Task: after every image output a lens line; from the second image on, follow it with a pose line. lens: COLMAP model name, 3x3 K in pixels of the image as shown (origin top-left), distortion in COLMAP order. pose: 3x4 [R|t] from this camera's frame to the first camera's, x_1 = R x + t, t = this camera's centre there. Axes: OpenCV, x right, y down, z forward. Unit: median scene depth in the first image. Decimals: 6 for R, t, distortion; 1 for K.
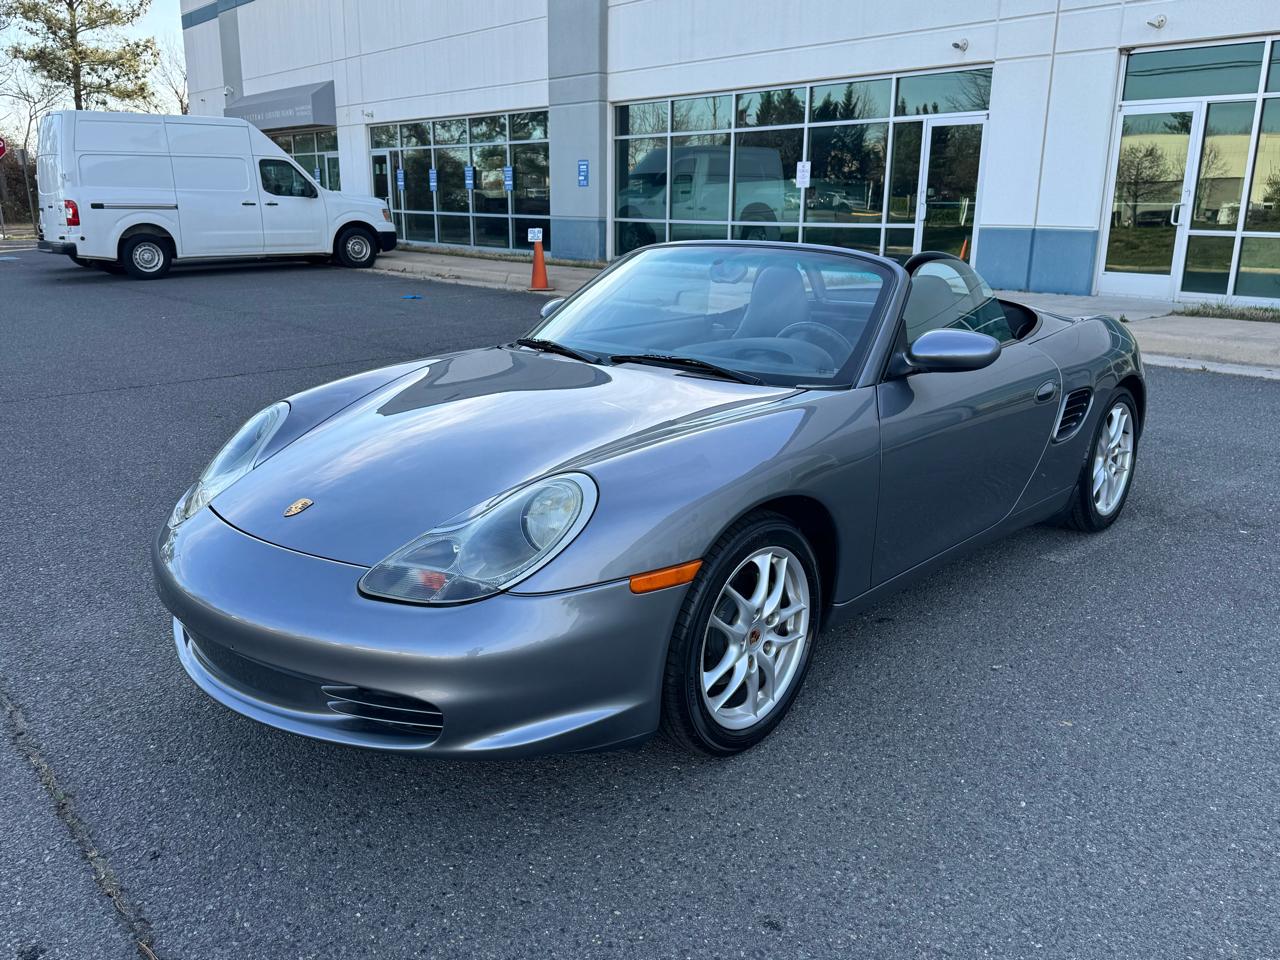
lens RADIAL K [[1052.0, 0, 646.9], [0, 1052.0, 486.2], [0, 0, 1]] dist [0.028826, -0.047488]
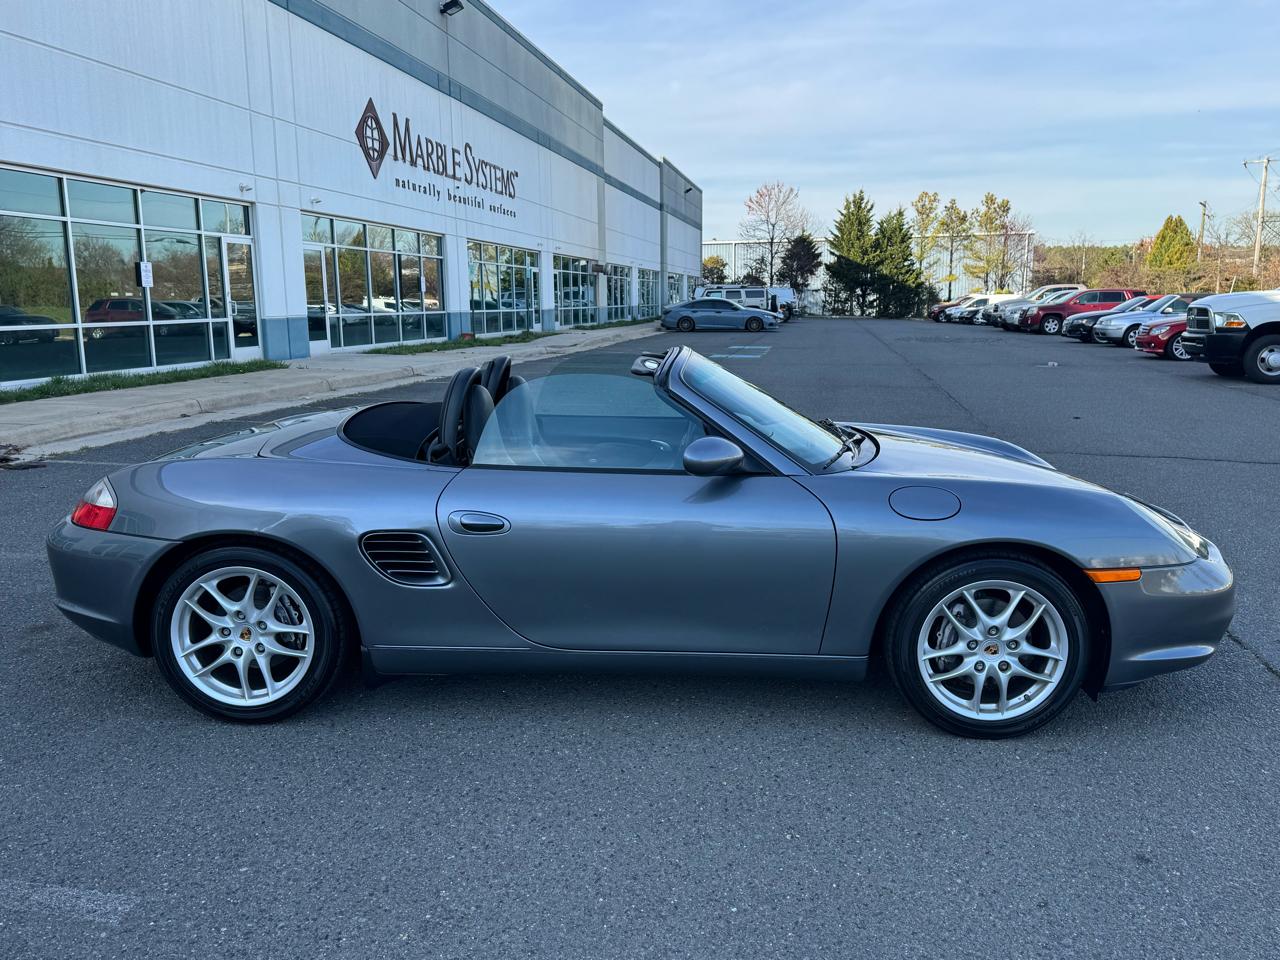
lens RADIAL K [[1052.0, 0, 633.6], [0, 1052.0, 480.9], [0, 0, 1]] dist [0.028826, -0.047488]
pose [[-0.626739, -0.138617, 0.766801, -1.054623], [0.199278, 0.922815, 0.329699, -0.397953], [-0.753317, 0.359442, -0.550741, 1.436520]]
